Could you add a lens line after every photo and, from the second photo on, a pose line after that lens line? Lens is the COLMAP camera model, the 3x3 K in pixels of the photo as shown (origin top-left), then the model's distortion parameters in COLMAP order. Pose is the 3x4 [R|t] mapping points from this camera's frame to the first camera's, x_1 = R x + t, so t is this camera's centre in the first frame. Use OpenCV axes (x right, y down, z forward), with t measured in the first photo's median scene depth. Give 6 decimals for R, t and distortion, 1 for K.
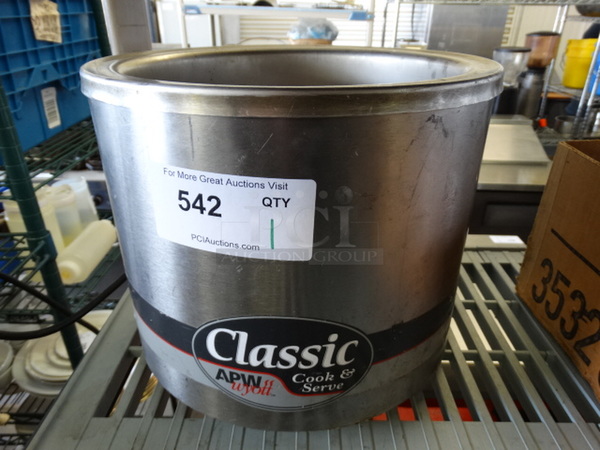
lens RADIAL K [[430.4, 0, 295.4], [0, 430.4, 221.4], [0, 0, 1]] dist [-0.004793, -0.012681]
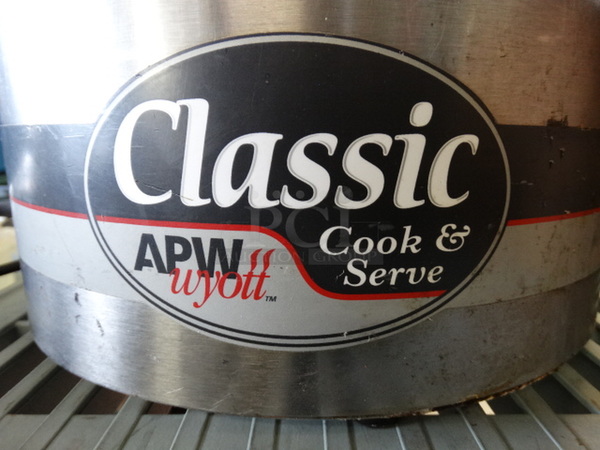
lens RADIAL K [[430.4, 0, 297.5], [0, 430.4, 226.2], [0, 0, 1]] dist [-0.004793, -0.012681]
pose [[0.999971, -0.007220, 0.002553, -0.028374], [0.007628, 0.968465, -0.249033, 0.448104], [-0.000674, 0.249045, 0.968492, 0.605299]]
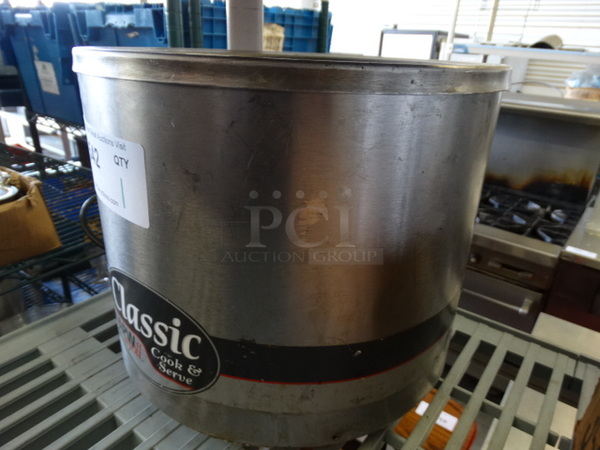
lens RADIAL K [[430.4, 0, 297.1], [0, 430.4, 229.3], [0, 0, 1]] dist [-0.004793, -0.012681]
pose [[0.810720, 0.256941, -0.526036, 0.724205], [-0.292608, 0.956098, 0.016040, -0.022791], [0.507063, 0.140919, 0.850311, 0.272653]]
